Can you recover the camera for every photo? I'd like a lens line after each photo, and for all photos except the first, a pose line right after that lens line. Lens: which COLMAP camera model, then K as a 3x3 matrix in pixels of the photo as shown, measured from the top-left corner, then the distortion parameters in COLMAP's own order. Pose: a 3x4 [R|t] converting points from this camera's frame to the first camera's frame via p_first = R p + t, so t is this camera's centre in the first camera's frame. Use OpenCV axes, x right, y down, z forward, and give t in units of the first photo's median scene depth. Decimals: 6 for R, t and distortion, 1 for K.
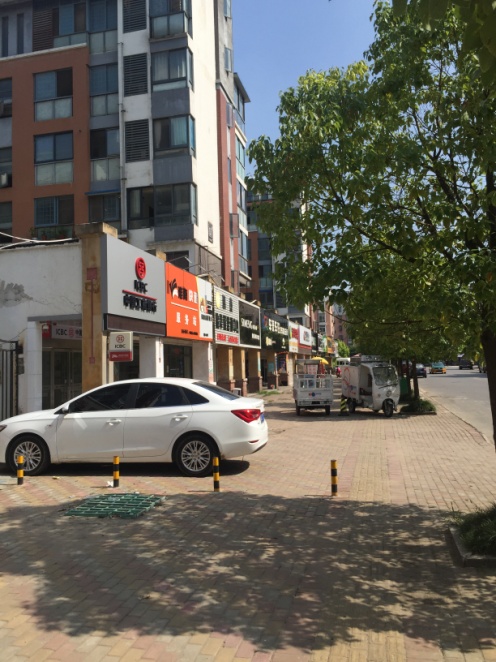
lens RADIAL K [[561.7, 0, 240.2], [0, 561.7, 319.1], [0, 0, 1]] dist [0.073017, -0.116017]
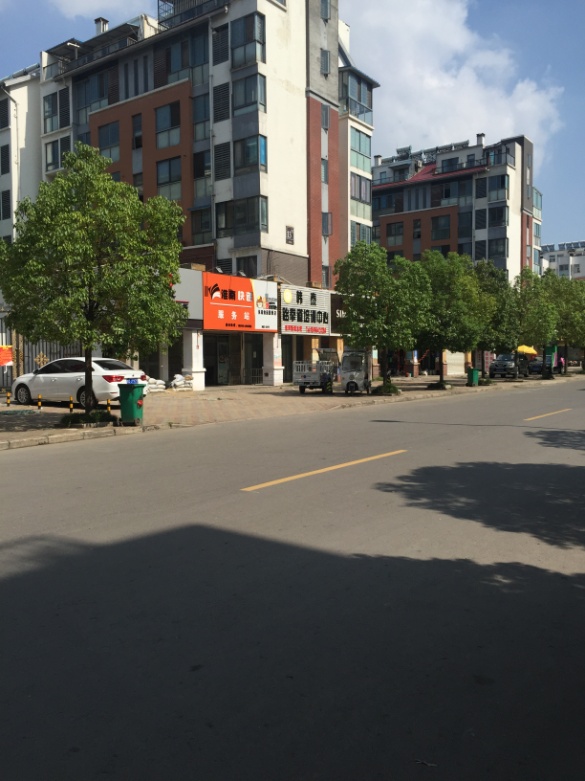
lens RADIAL K [[659.0, 0, 285.5], [0, 659.0, 376.4], [0, 0, 1]] dist [0.082698, -0.125148]
pose [[0.917281, 0.037497, -0.396472, 0.506387], [0.010313, 0.992987, 0.117774, -0.030416], [0.398108, -0.112121, 0.910461, -0.264666]]
